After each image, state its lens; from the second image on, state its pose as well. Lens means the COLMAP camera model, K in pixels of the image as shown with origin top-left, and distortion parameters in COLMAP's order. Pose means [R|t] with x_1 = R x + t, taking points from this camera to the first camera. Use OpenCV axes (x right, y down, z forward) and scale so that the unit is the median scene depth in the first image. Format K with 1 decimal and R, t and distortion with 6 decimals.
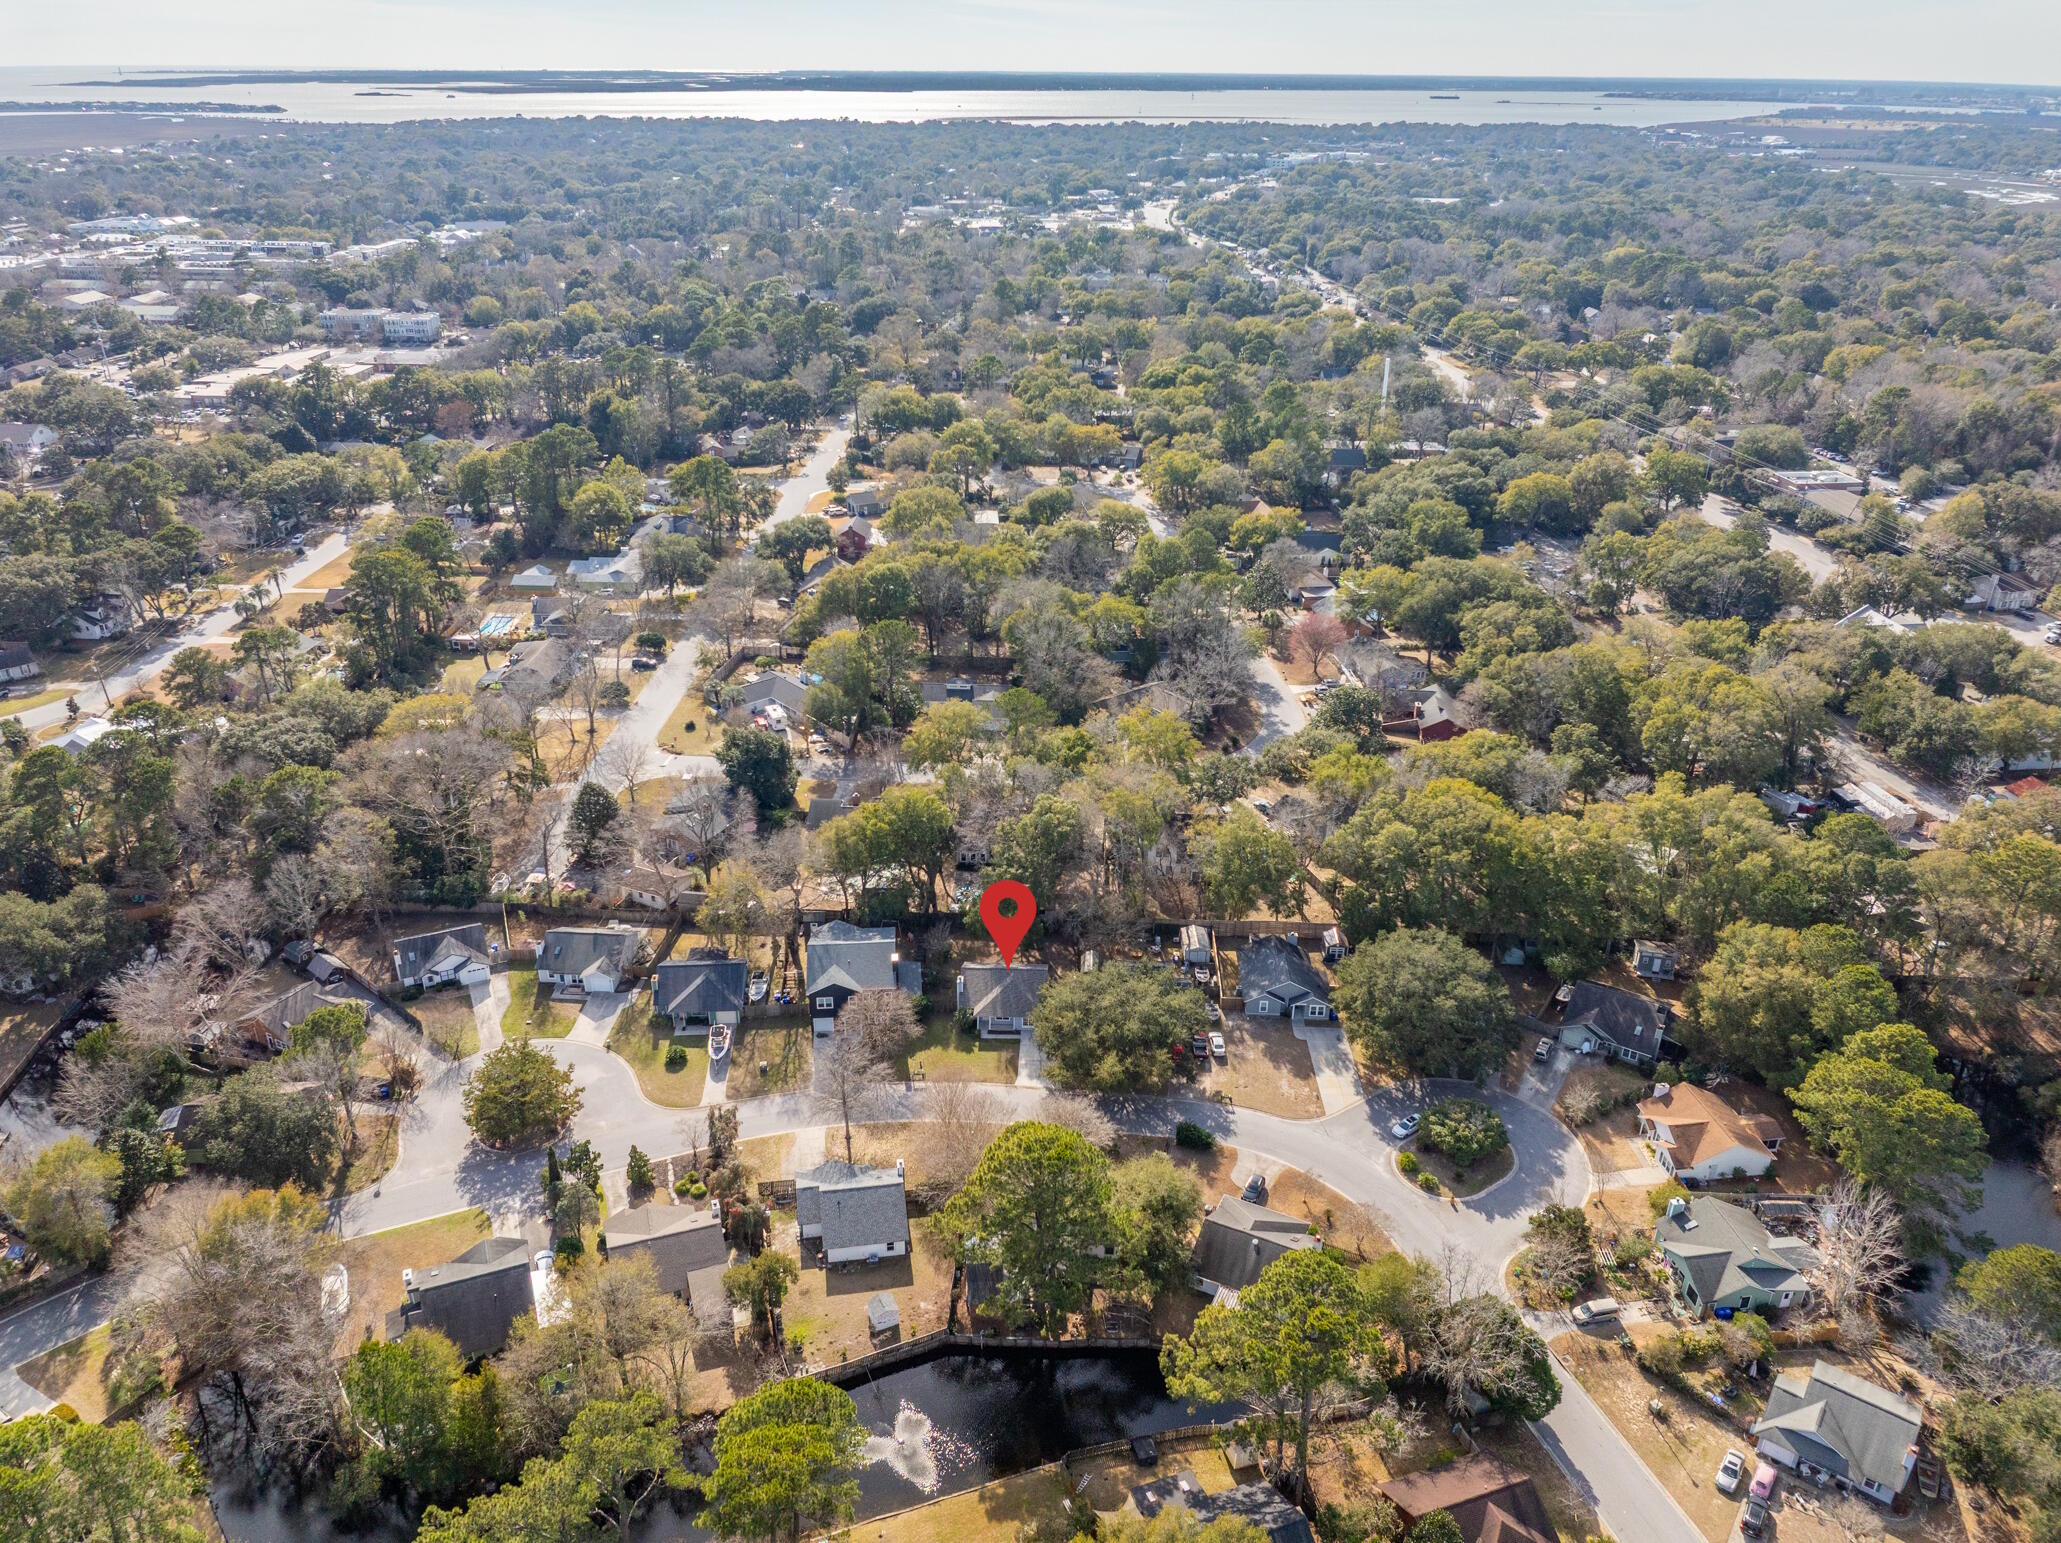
lens RADIAL K [[1467.8, 0, 1030.5], [0, 1467.8, 771.5], [0, 0, 1]] dist [-0.029652, 0.032173]
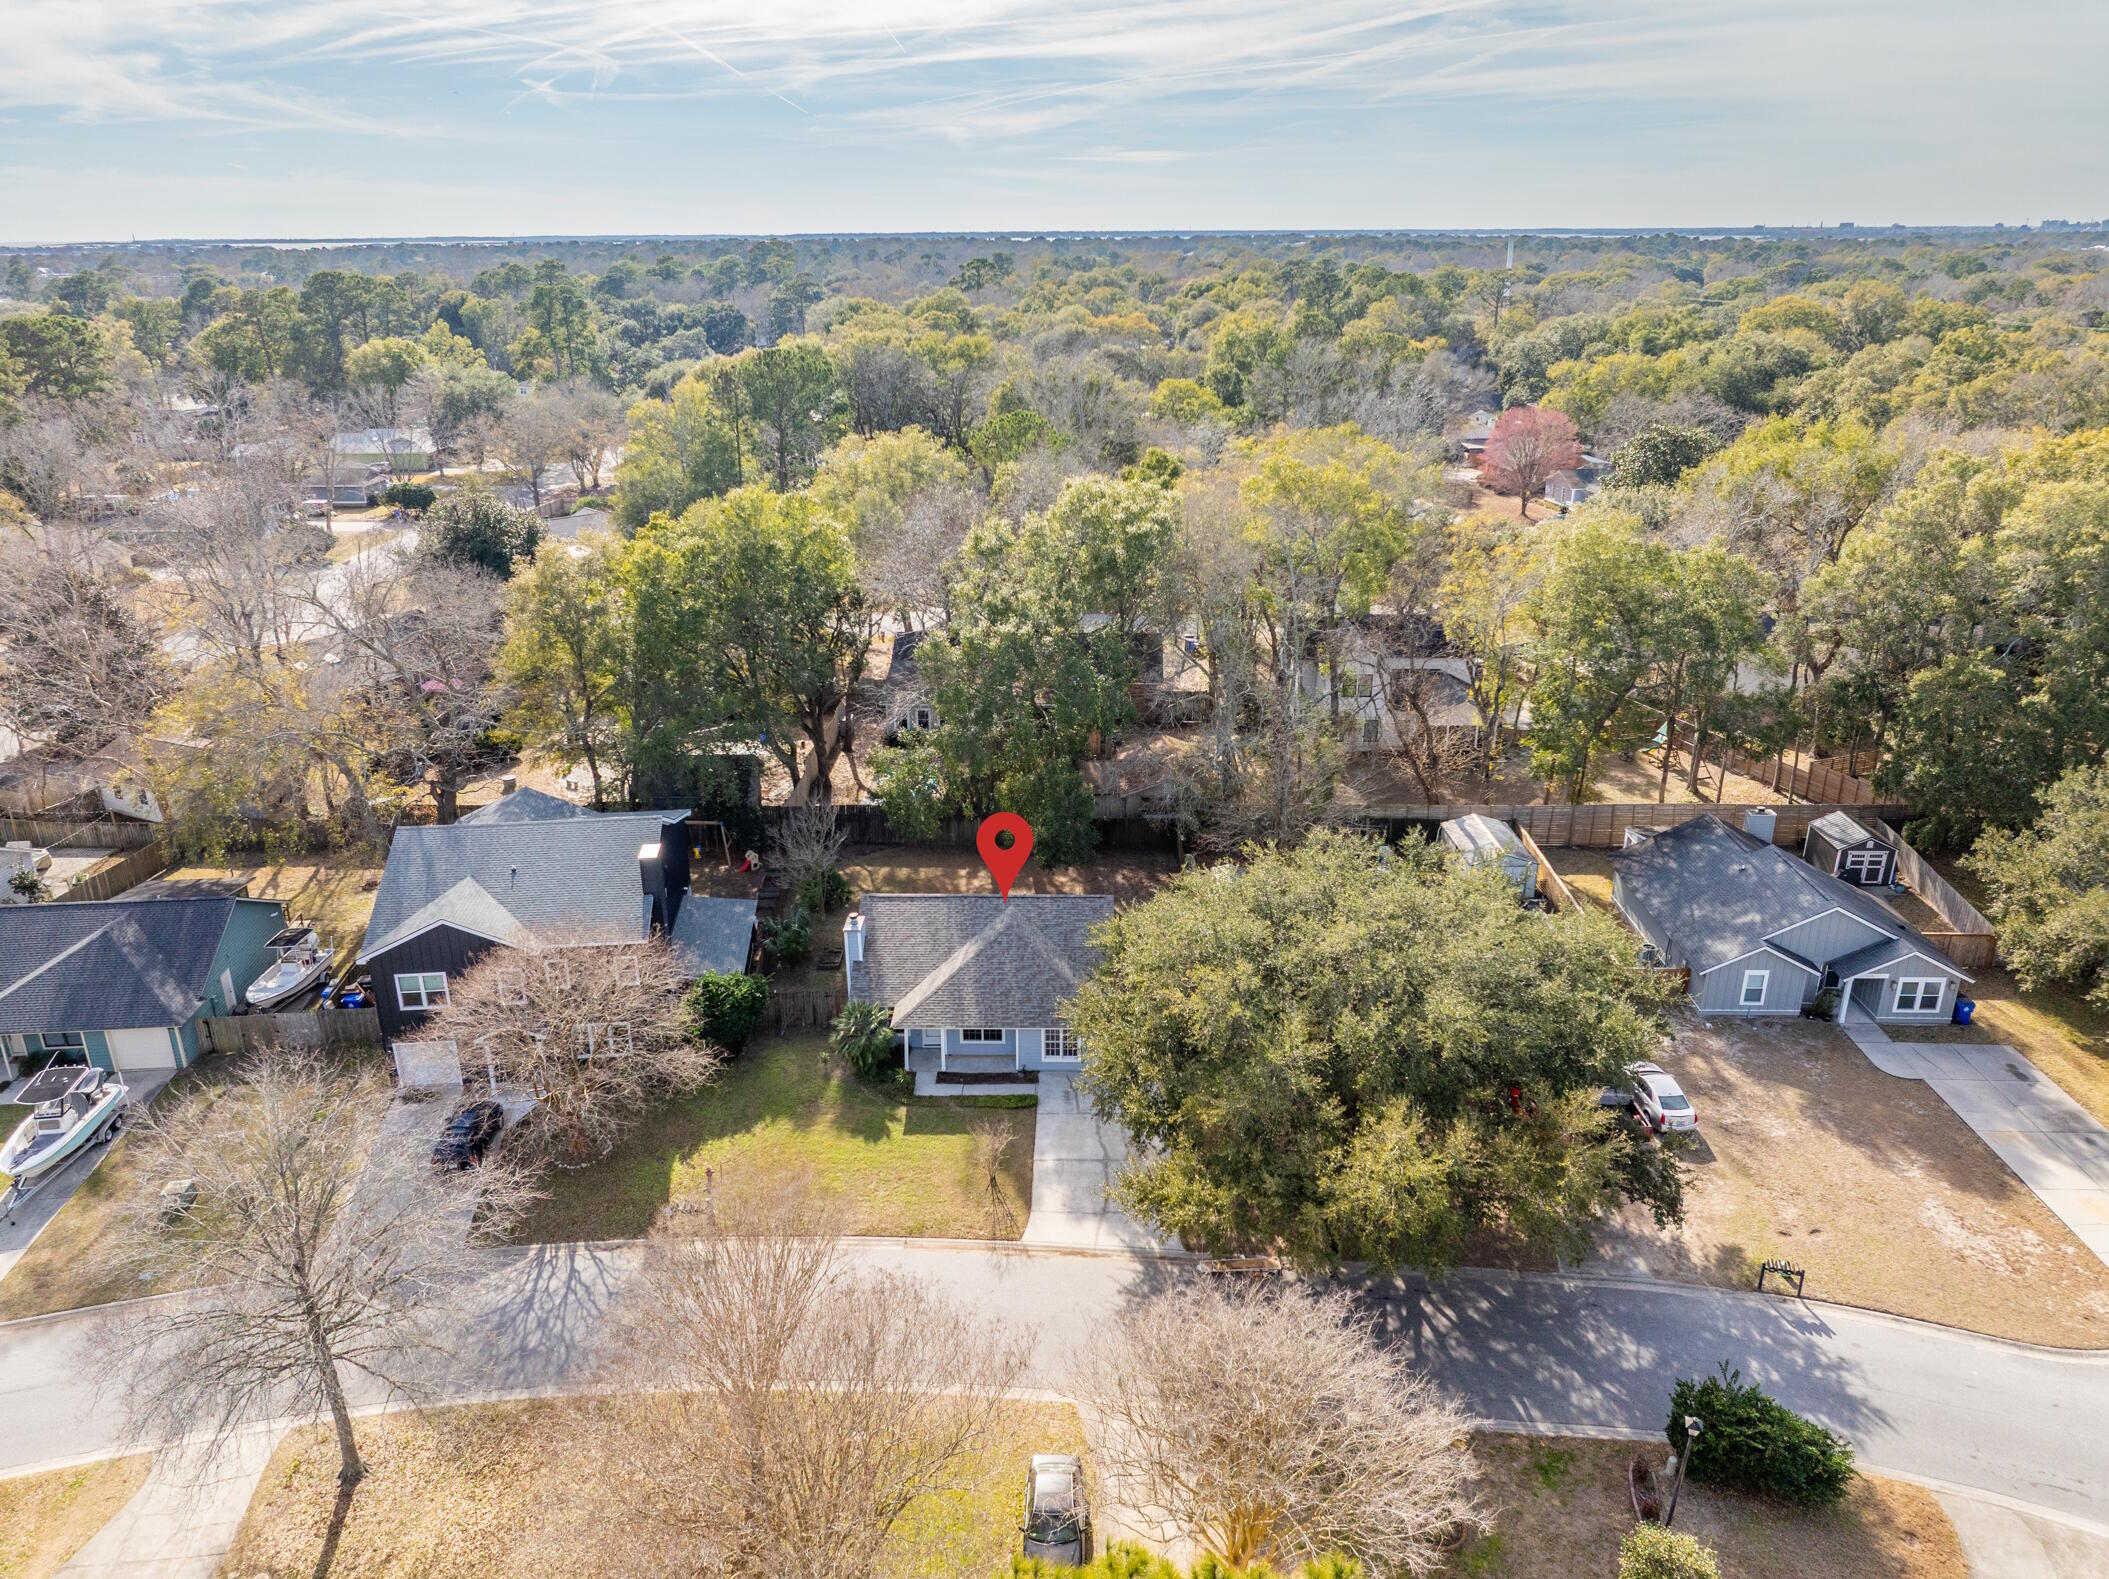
lens RADIAL K [[1469.4, 0, 1054.5], [0, 1469.4, 789.5], [0, 0, 1]] dist [-0.033515, 0.032320]
pose [[0.999771, -0.018833, 0.010156, -0.005065], [0.019631, 0.996165, -0.085267, 0.137121], [-0.008512, 0.085447, 0.996306, 0.645910]]
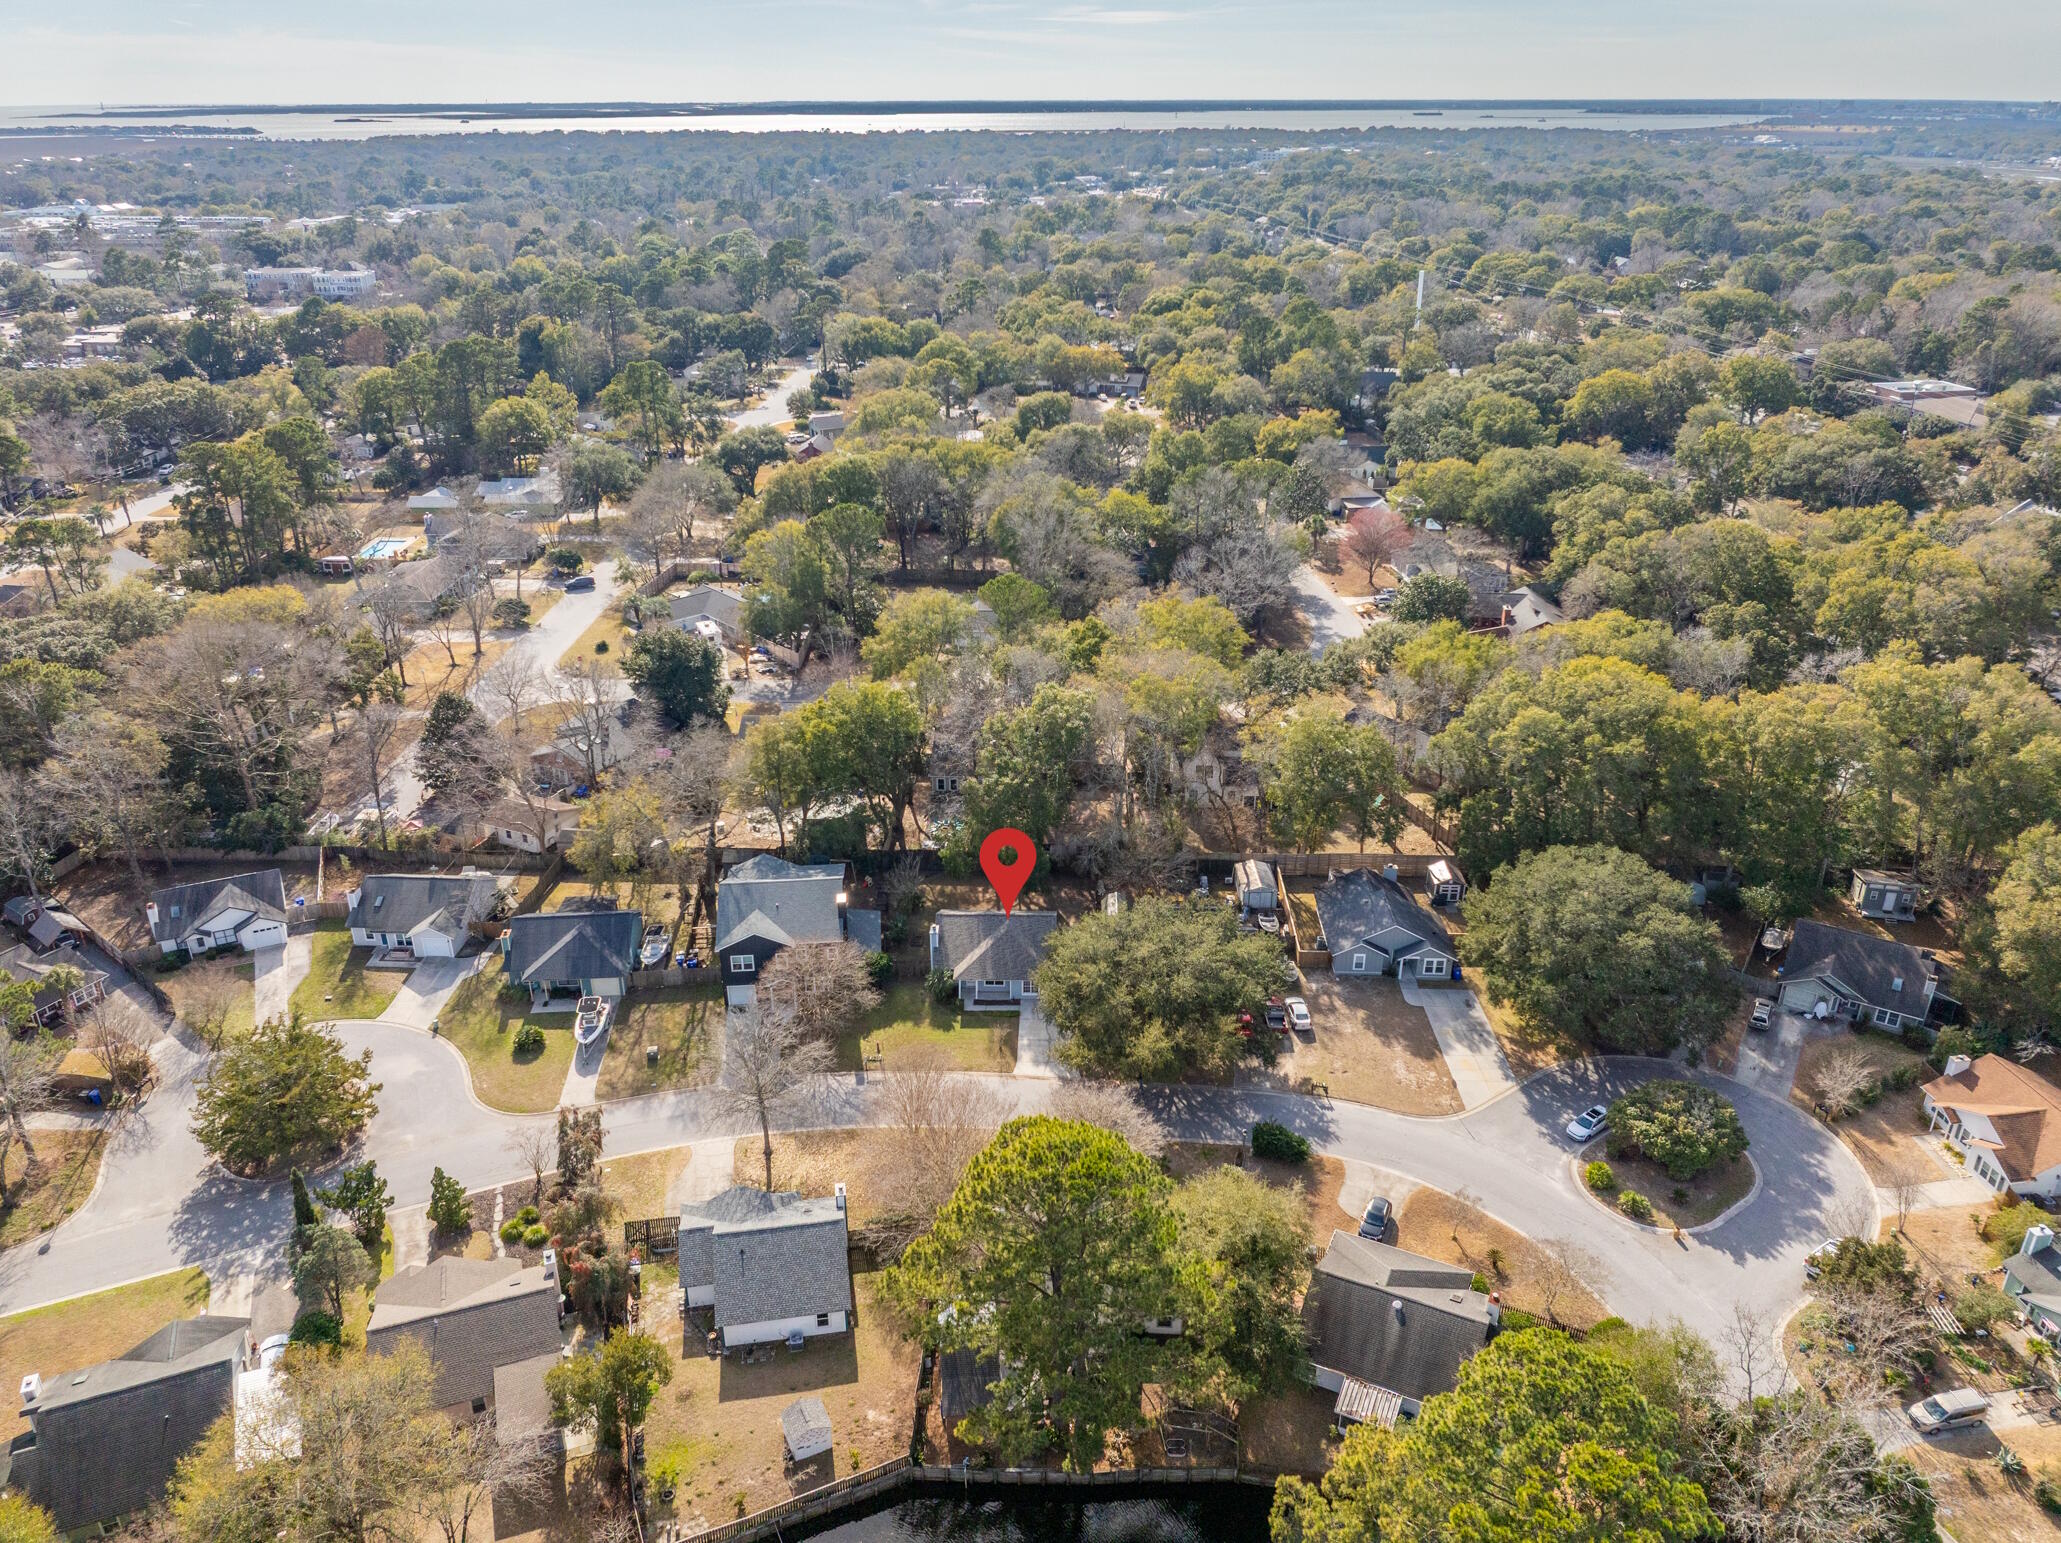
lens RADIAL K [[1467.8, 0, 1030.5], [0, 1467.8, 771.5], [0, 0, 1]] dist [-0.029652, 0.032173]
pose [[0.999893, -0.013587, 0.005460, -0.003902], [0.013679, 0.999758, -0.017210, 0.075746], [-0.005225, 0.017283, 0.999837, 0.277521]]
